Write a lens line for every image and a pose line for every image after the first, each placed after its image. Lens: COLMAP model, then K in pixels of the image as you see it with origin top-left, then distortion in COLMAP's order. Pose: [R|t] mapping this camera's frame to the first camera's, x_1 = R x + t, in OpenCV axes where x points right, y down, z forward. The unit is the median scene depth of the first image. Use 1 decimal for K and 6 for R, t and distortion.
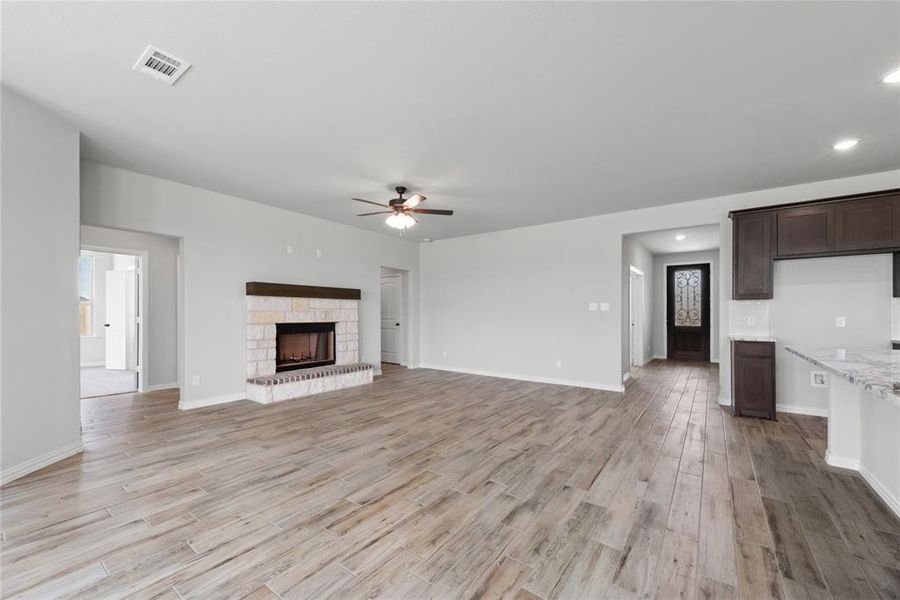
lens RADIAL K [[358.0, 0, 455.4], [0, 358.0, 311.0], [0, 0, 1]] dist [0.009360, -0.002365]
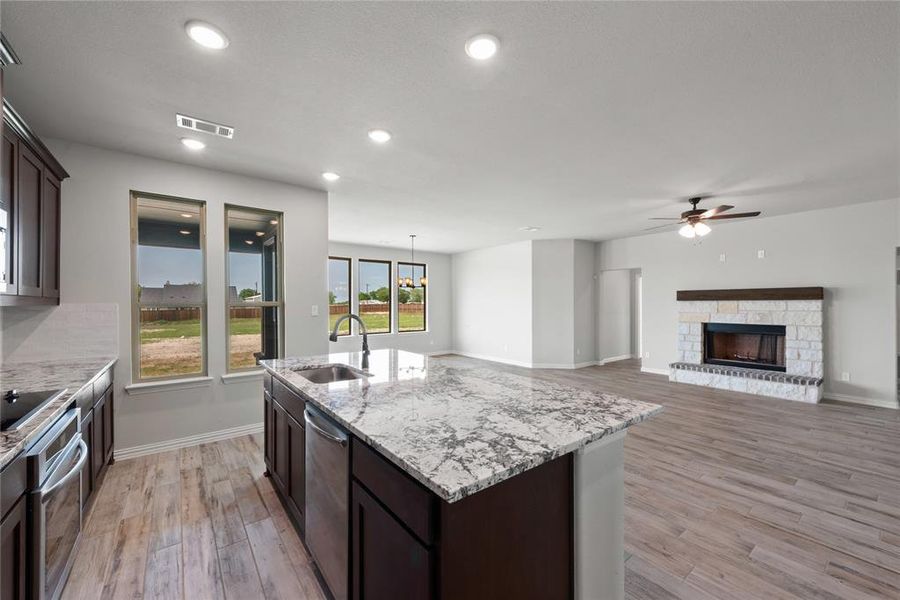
lens RADIAL K [[358.0, 0, 446.3], [0, 358.0, 302.2], [0, 0, 1]] dist [0.009360, -0.002365]
pose [[-0.284217, -0.004575, -0.958749, 1.040923], [0.007824, 0.999944, -0.007091, -0.037557], [0.958728, -0.009517, -0.284165, 0.585972]]
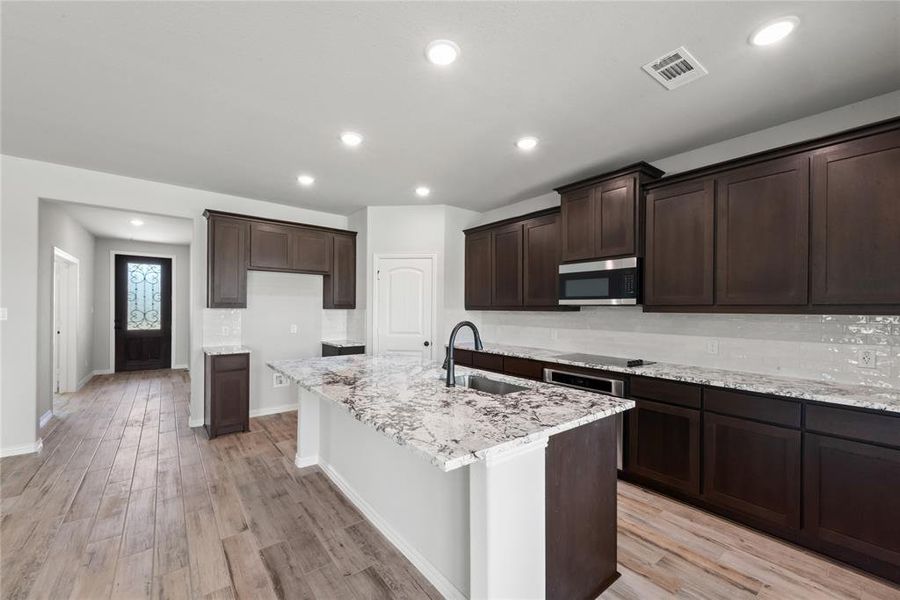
lens RADIAL K [[358.0, 0, 446.6], [0, 358.0, 308.9], [0, 0, 1]] dist [0.009360, -0.002365]
pose [[0.279480, -0.000821, 0.960151, 0.072625], [-0.015045, 0.999873, 0.005234, -0.042588], [-0.960034, -0.015908, 0.279432, 0.171686]]
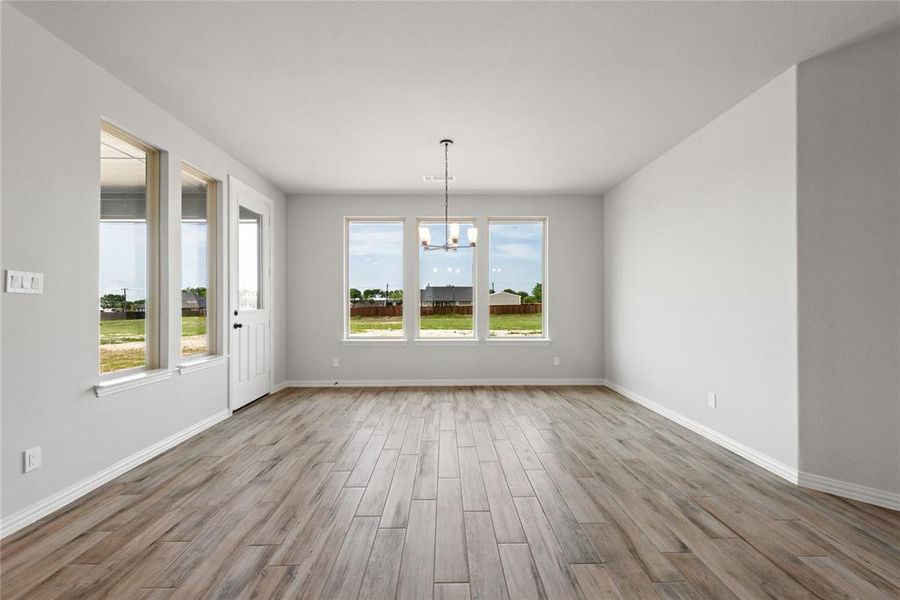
lens RADIAL K [[358.0, 0, 453.2], [0, 358.0, 297.8], [0, 0, 1]] dist [0.009360, -0.002365]
pose [[-0.801309, -0.009418, -0.598177, 0.030495], [0.004610, 0.999749, -0.021916, 0.004554], [0.598234, -0.020319, -0.801064, 0.612834]]
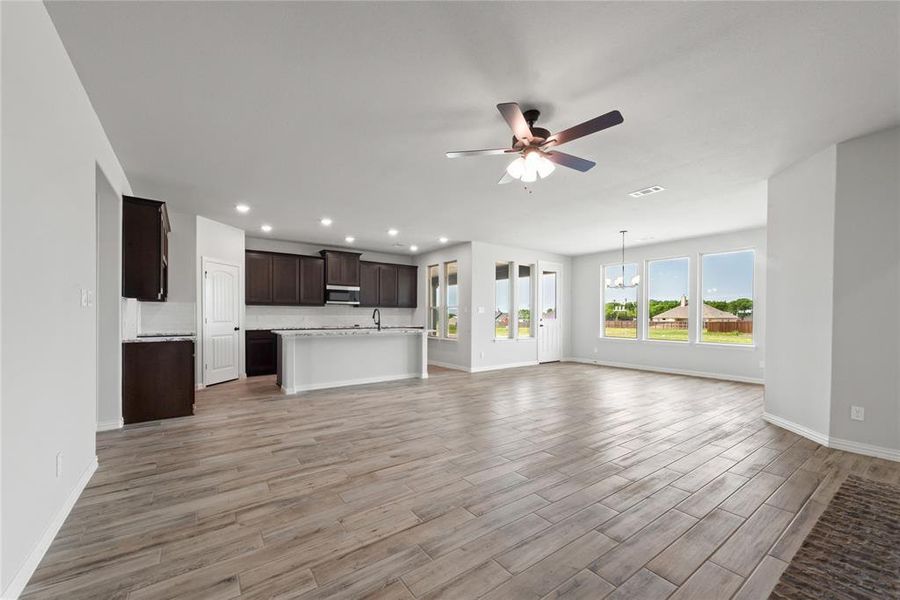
lens RADIAL K [[358.0, 0, 455.0], [0, 358.0, 318.9], [0, 0, 1]] dist [0.009360, -0.002365]
pose [[-0.951283, -0.011989, 0.308087, -0.220590], [-0.010389, 0.999923, 0.006835, 0.005681], [-0.308145, 0.003302, -0.951334, 1.601454]]
